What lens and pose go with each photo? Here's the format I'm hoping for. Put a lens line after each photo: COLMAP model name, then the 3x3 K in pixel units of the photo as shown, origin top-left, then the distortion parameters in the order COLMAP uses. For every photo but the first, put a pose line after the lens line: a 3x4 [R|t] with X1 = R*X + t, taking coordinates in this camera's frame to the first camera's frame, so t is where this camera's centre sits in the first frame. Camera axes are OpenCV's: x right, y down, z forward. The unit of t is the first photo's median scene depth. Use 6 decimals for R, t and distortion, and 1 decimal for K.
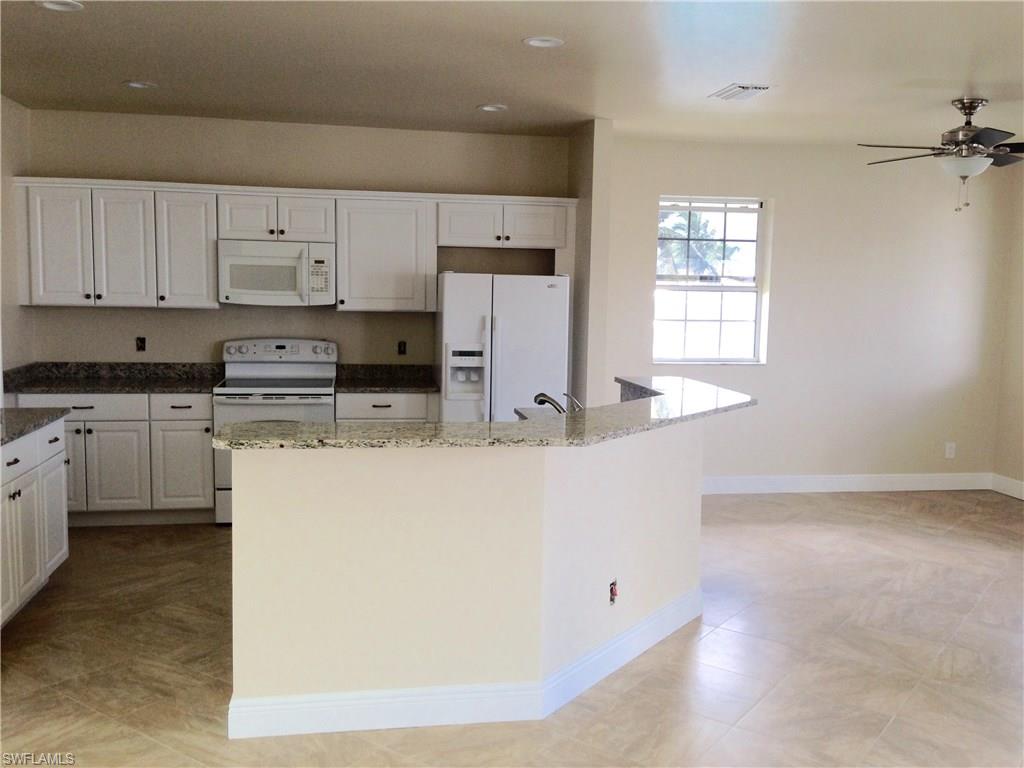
lens RADIAL K [[937.2, 0, 512.0], [0, 937.2, 384.0], [0, 0, 1]] dist [0.116034, -0.184076]
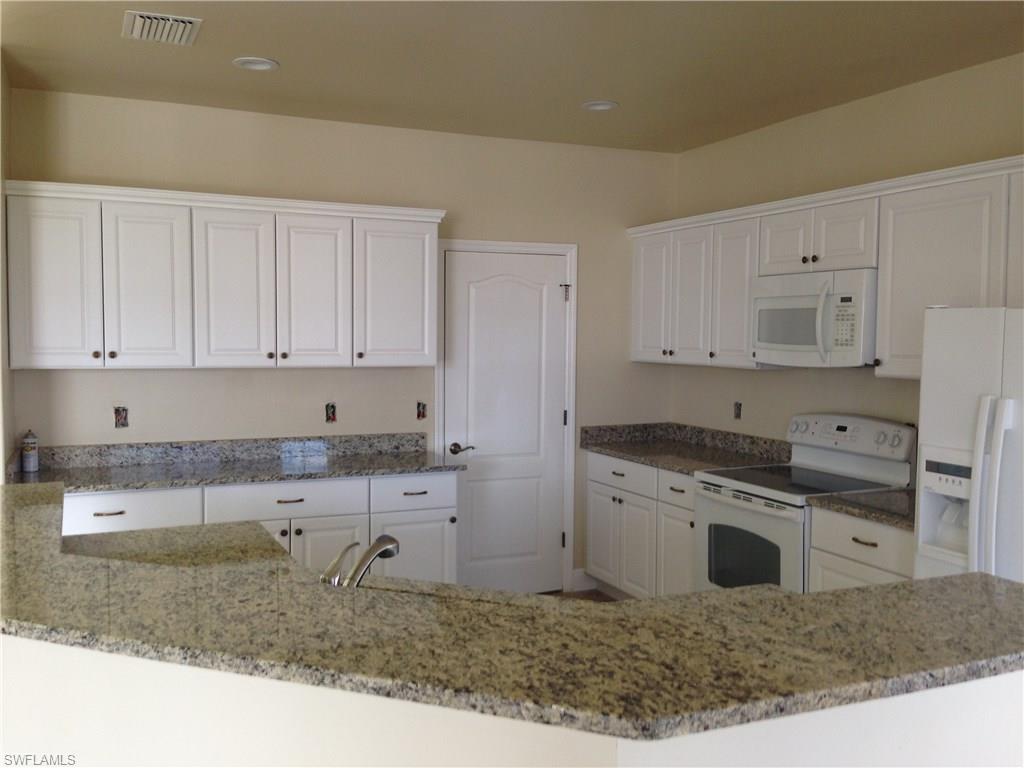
lens RADIAL K [[937.2, 0, 512.0], [0, 937.2, 384.0], [0, 0, 1]] dist [0.116034, -0.184076]
pose [[0.270122, 0.038530, -0.962055, 0.356329], [-0.100914, 0.994829, 0.011508, -0.056951], [0.957523, 0.093976, 0.272613, 0.611928]]
